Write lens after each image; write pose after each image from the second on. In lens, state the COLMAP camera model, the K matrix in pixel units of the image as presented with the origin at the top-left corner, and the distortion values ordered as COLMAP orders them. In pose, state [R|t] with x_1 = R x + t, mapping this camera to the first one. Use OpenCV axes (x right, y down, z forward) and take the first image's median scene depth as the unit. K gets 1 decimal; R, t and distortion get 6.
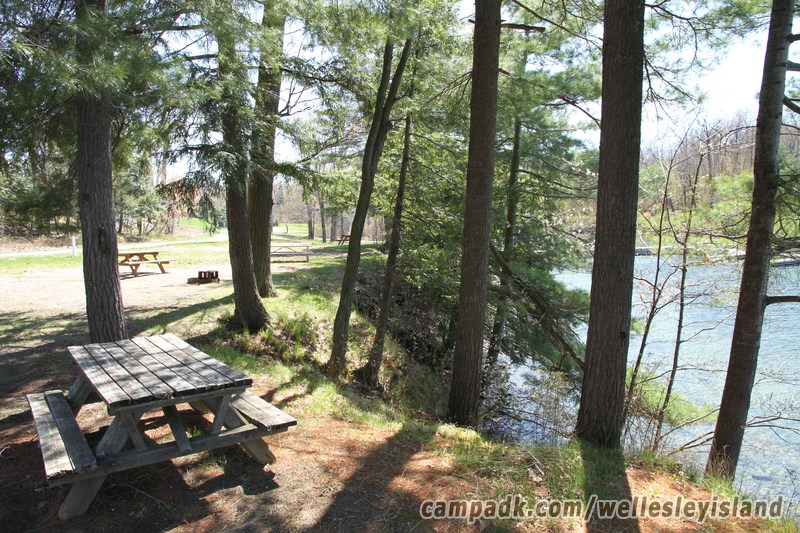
lens RADIAL K [[559.0, 0, 400.0], [0, 559.0, 266.5], [0, 0, 1]] dist [-0.123798, 0.111081]
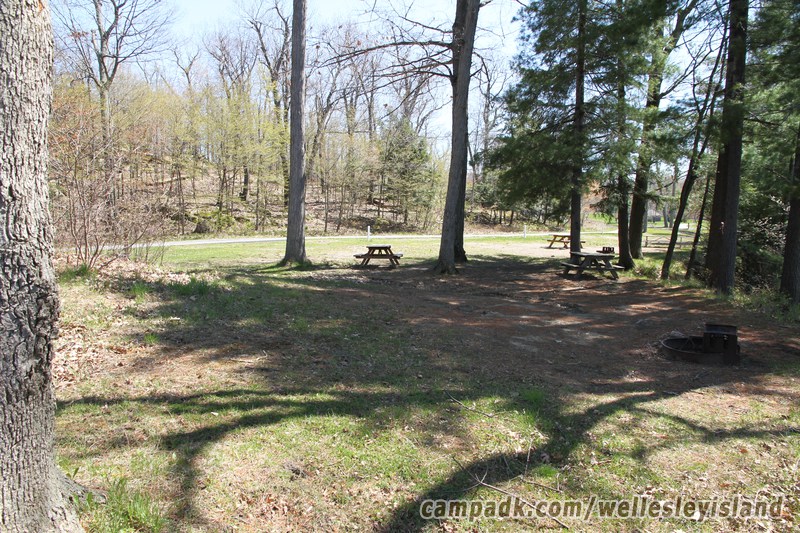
lens RADIAL K [[559.0, 0, 400.0], [0, 559.0, 266.5], [0, 0, 1]] dist [-0.123798, 0.111081]
pose [[0.779248, 0.075356, -0.622169, 0.329304], [-0.072114, 0.996932, 0.030426, 0.084488], [0.622553, 0.021157, 0.782291, -1.075842]]
